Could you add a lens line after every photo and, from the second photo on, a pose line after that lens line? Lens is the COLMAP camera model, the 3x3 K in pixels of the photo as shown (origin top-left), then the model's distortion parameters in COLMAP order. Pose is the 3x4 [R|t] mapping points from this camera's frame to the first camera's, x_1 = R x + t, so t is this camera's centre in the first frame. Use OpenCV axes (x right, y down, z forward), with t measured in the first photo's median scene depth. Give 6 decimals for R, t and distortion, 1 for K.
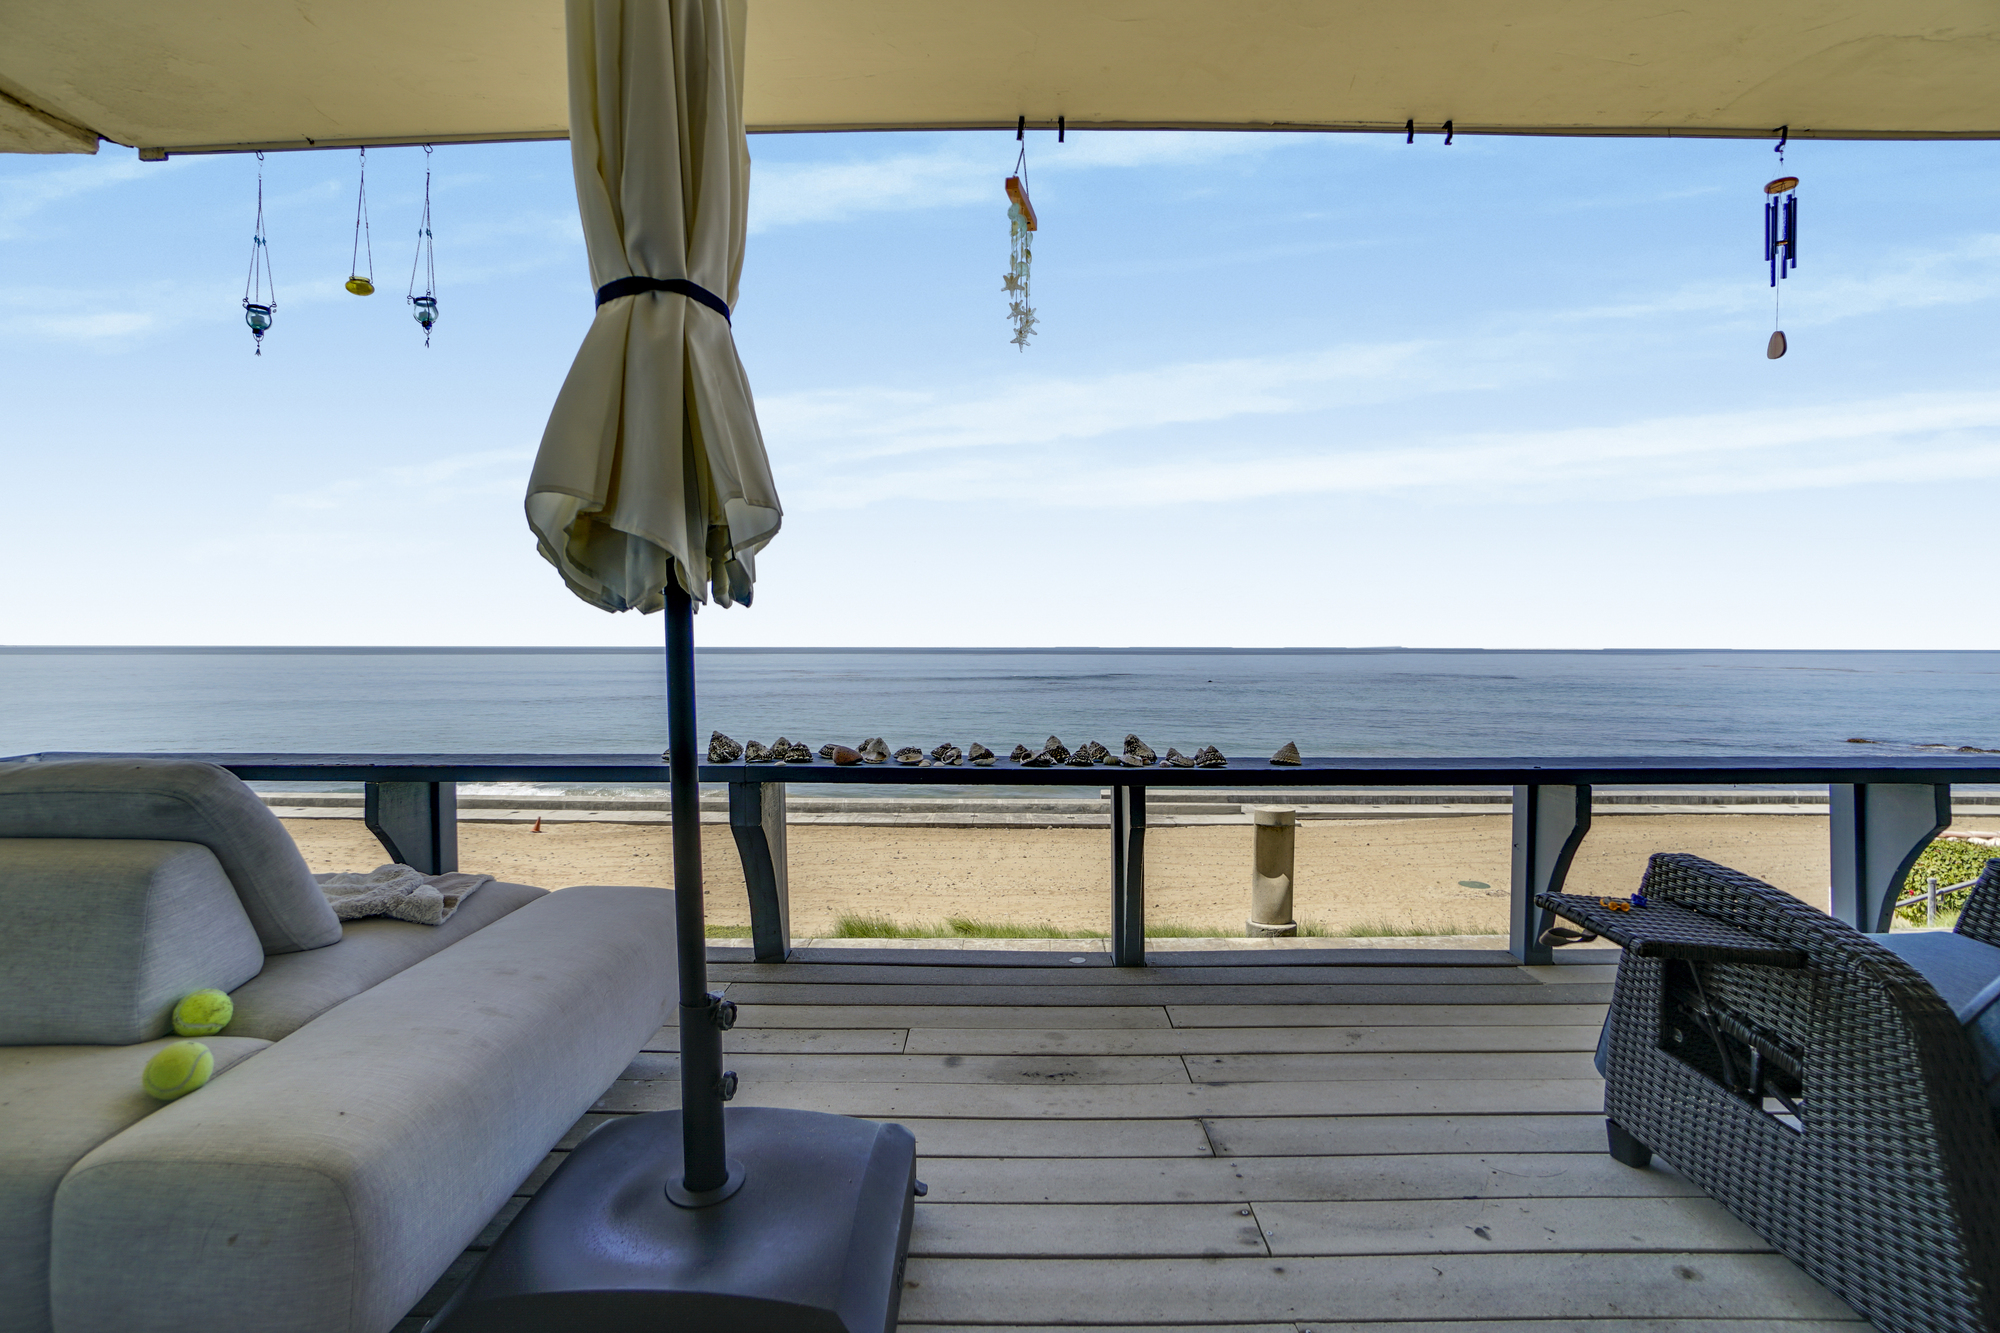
lens RADIAL K [[926.5, 0, 994.0], [0, 926.5, 657.4], [0, 0, 1]] dist [-0.052782, 0.016086]
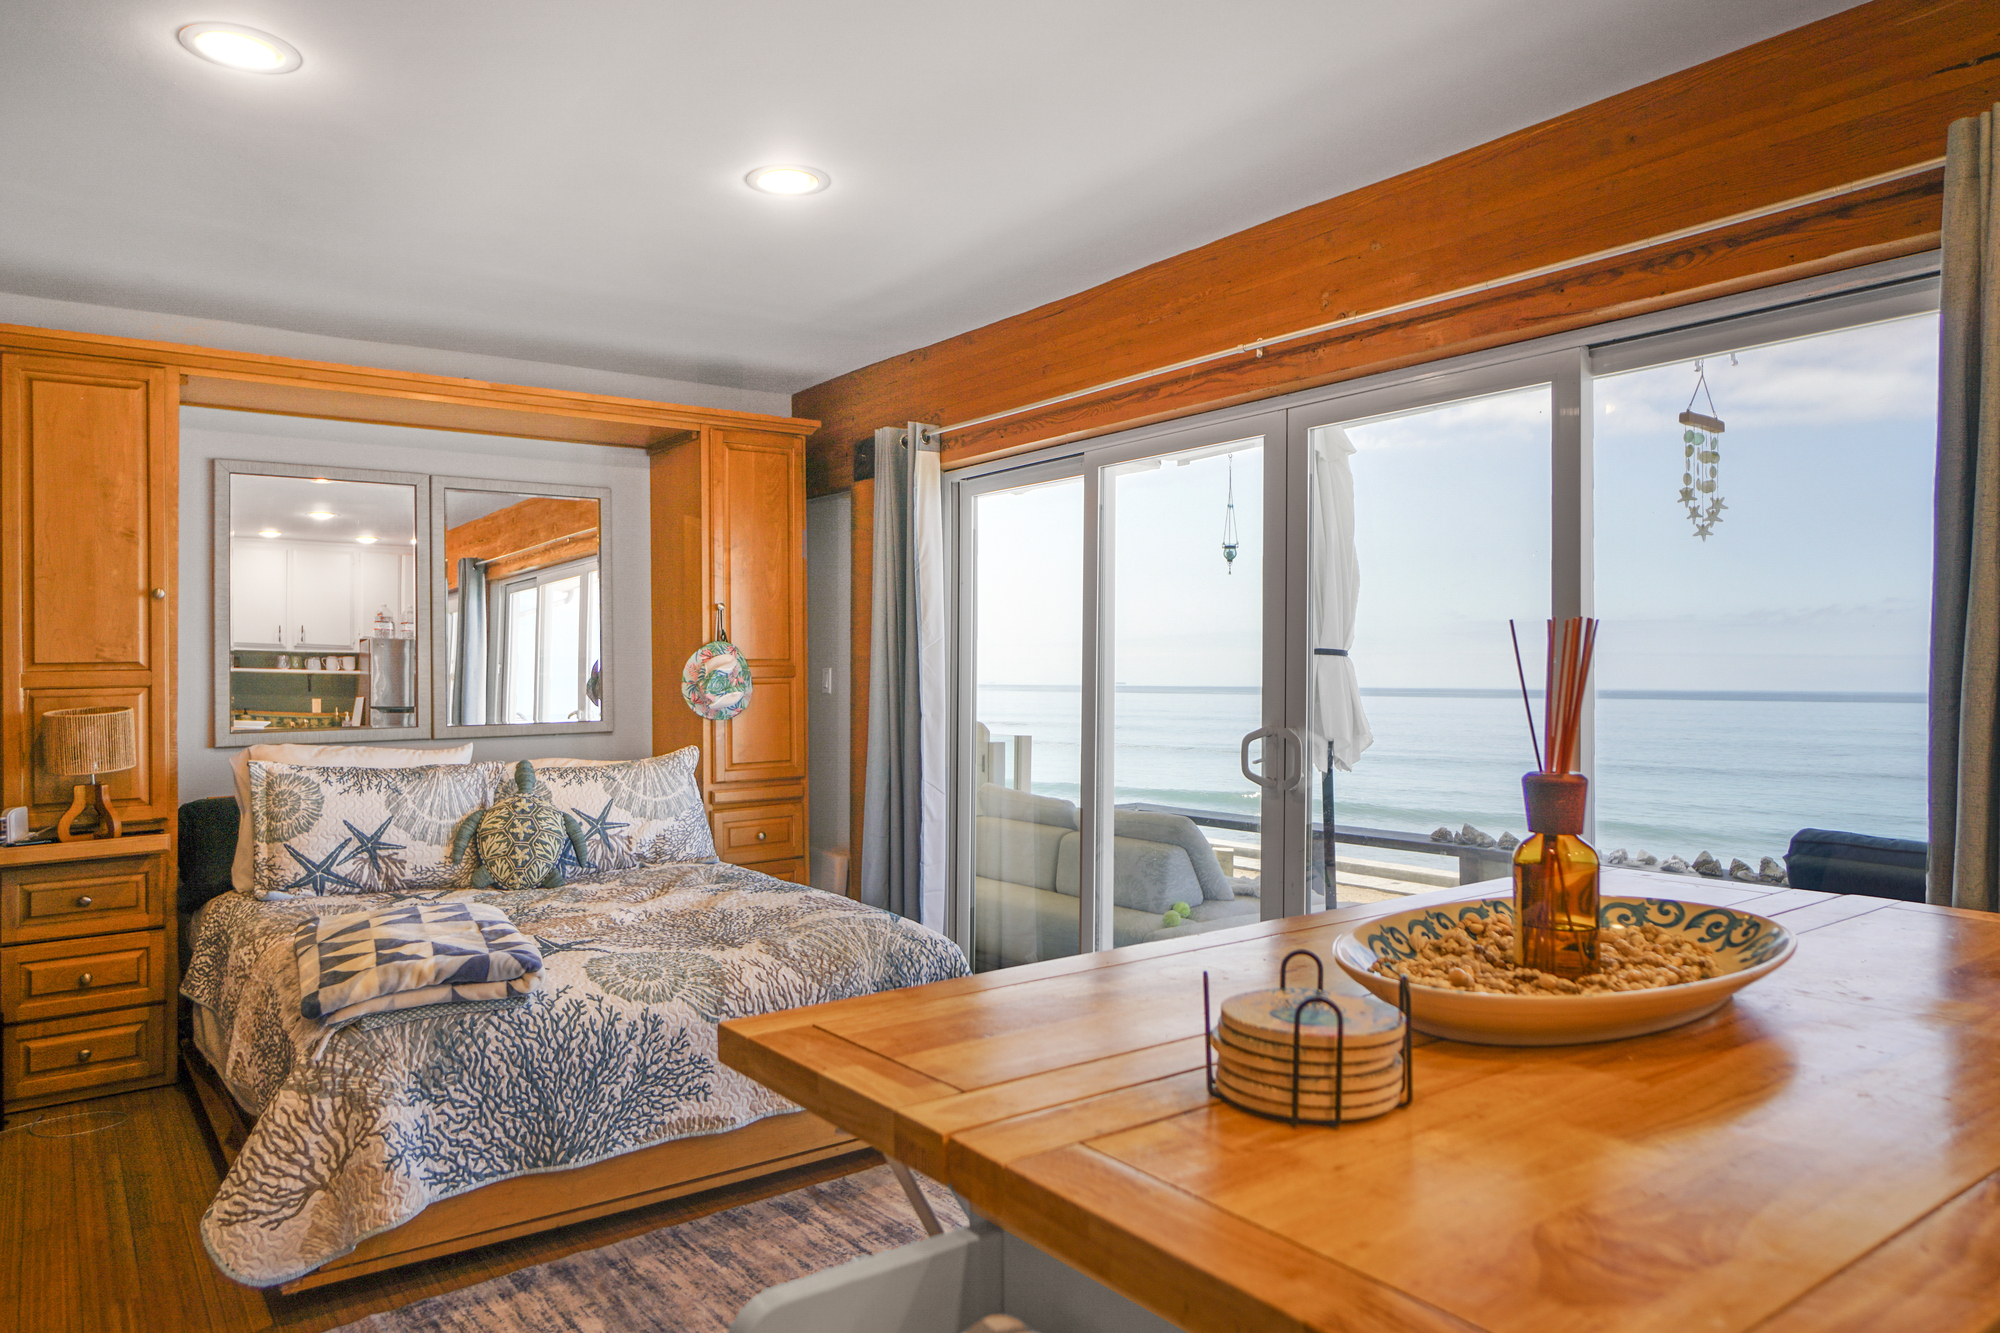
lens RADIAL K [[1293.5, 0, 1020.3], [0, 1293.5, 652.7], [0, 0, 1]] dist [0.008539, -0.001236]
pose [[0.622558, -0.012304, -0.782477, 0.928656], [-0.016338, 0.999454, -0.028714, -0.126915], [0.782403, 0.030661, 0.622017, -0.905619]]
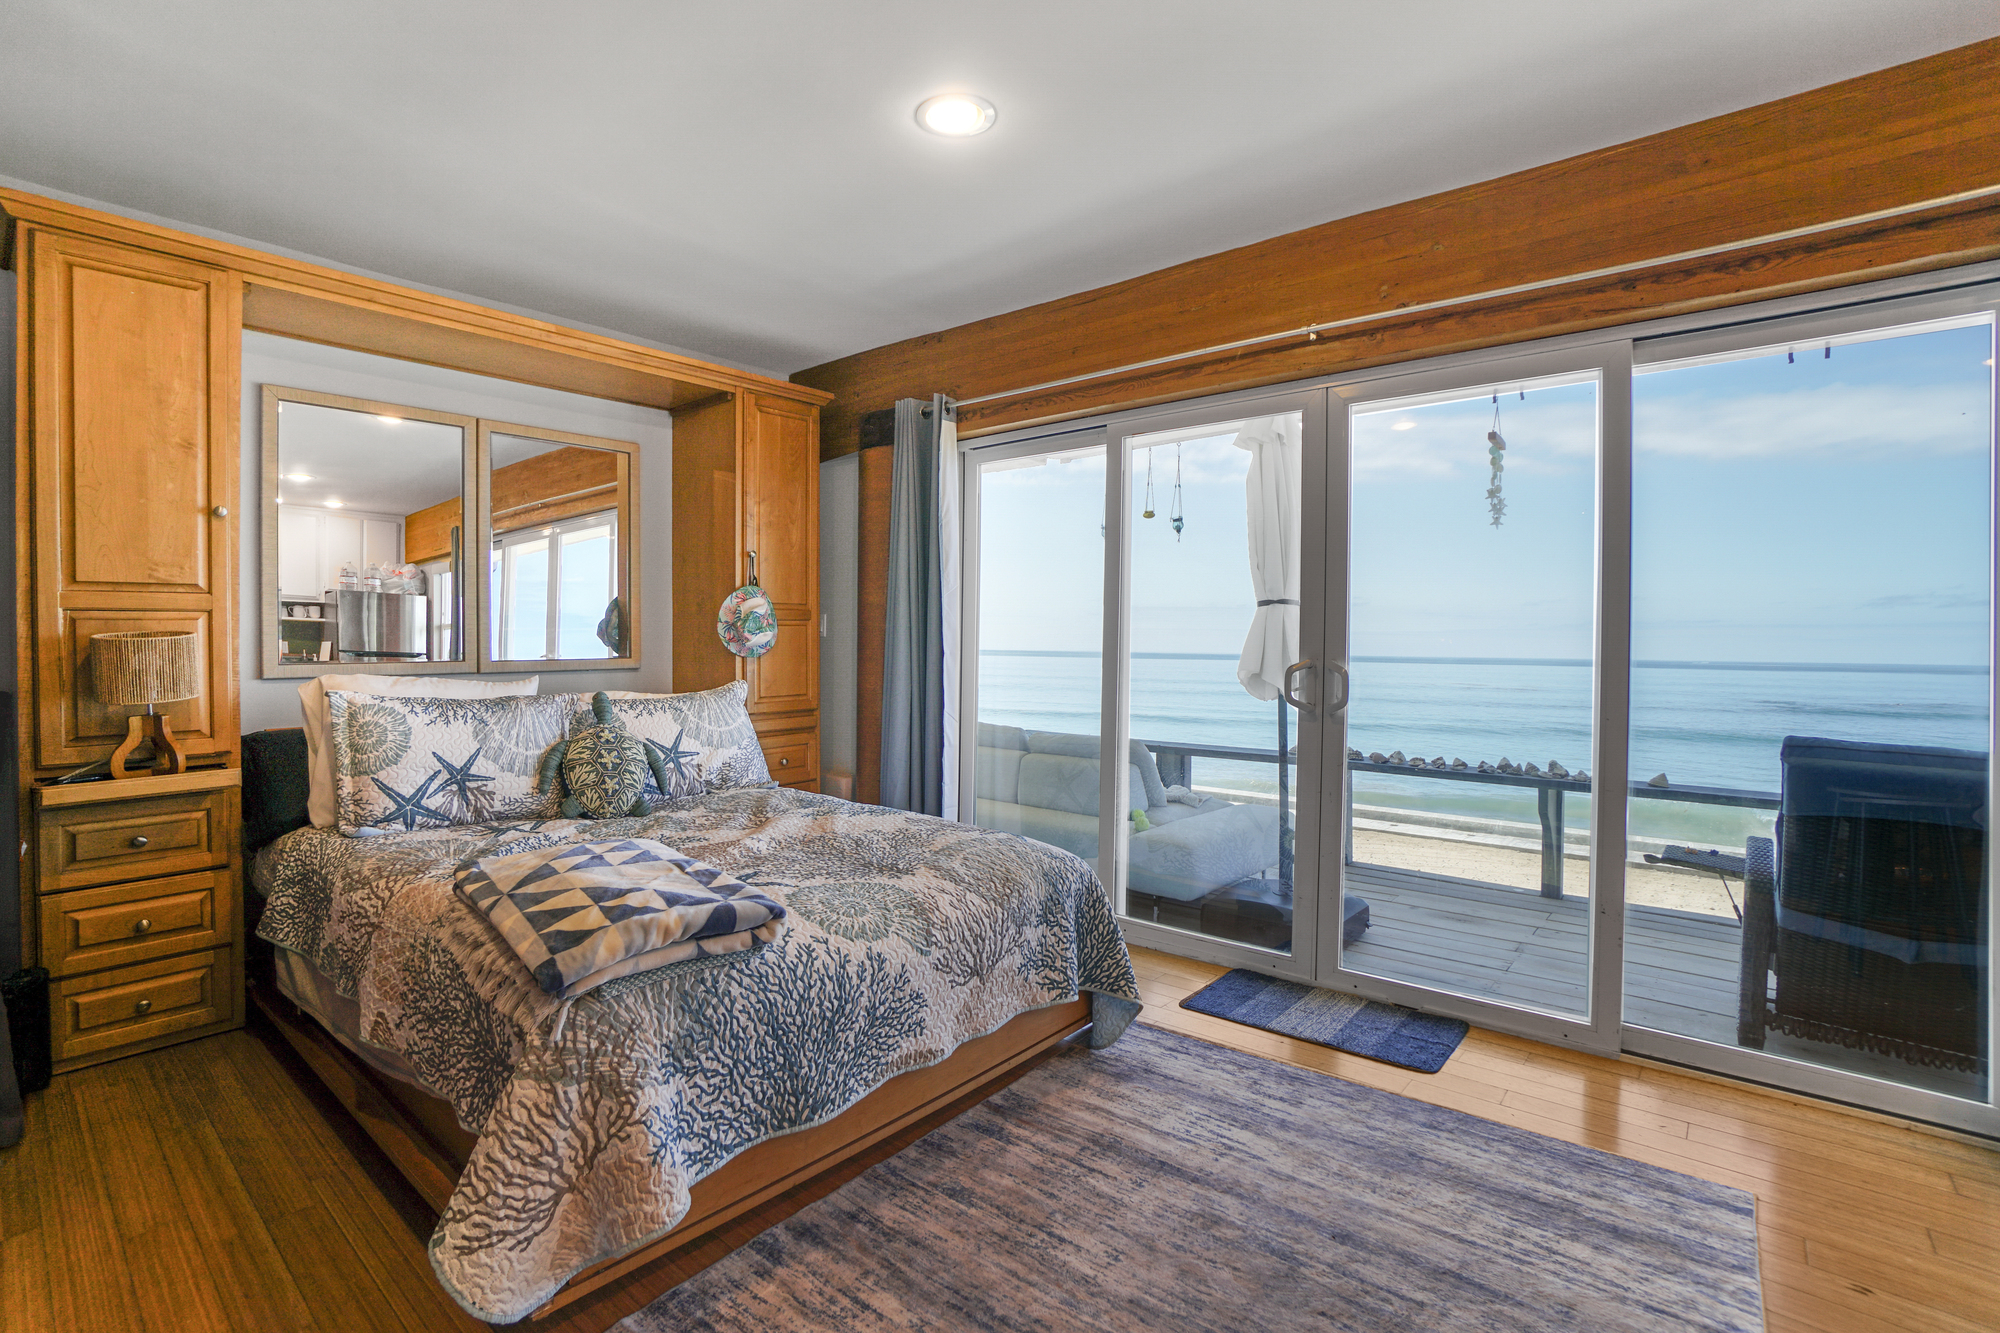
lens RADIAL K [[926.5, 0, 996.2], [0, 926.5, 650.4], [0, 0, 1]] dist [-0.052782, 0.016086]
pose [[0.774617, 0.014257, -0.632270, 0.418331], [-0.023047, 0.999718, -0.005693, -0.087596], [0.632010, 0.018982, 0.774728, -0.970544]]
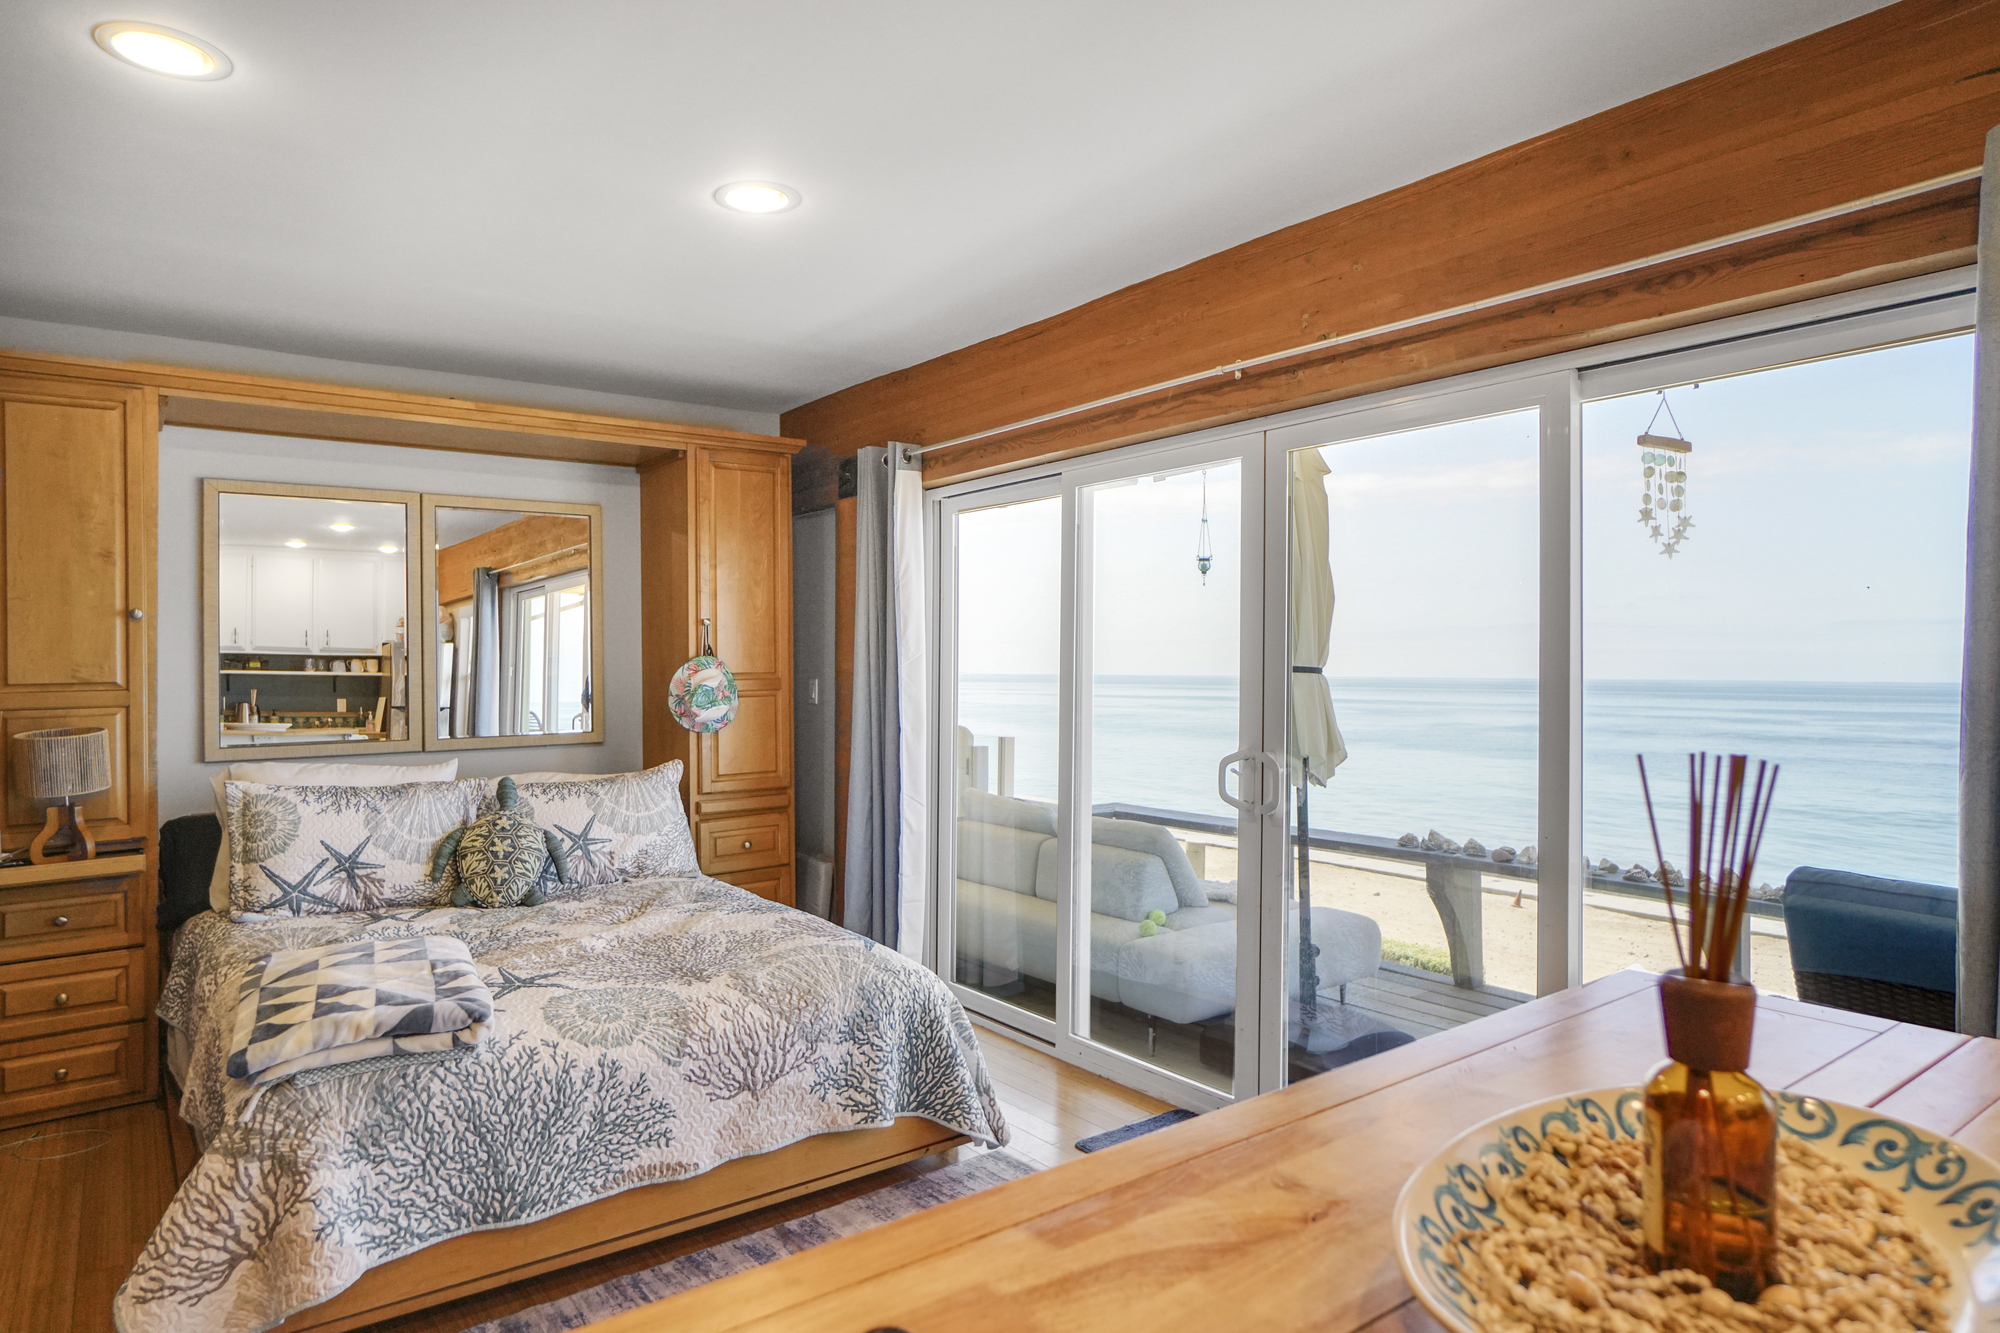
lens RADIAL K [[1174.6, 0, 1011.2], [0, 1174.6, 655.3], [0, 0, 1]] dist [-0.010015, 0.011574]
pose [[0.623979, -0.004961, -0.781425, 0.828975], [-0.018702, 0.999599, -0.021280, -0.162467], [0.781217, 0.027892, 0.623636, -0.810202]]
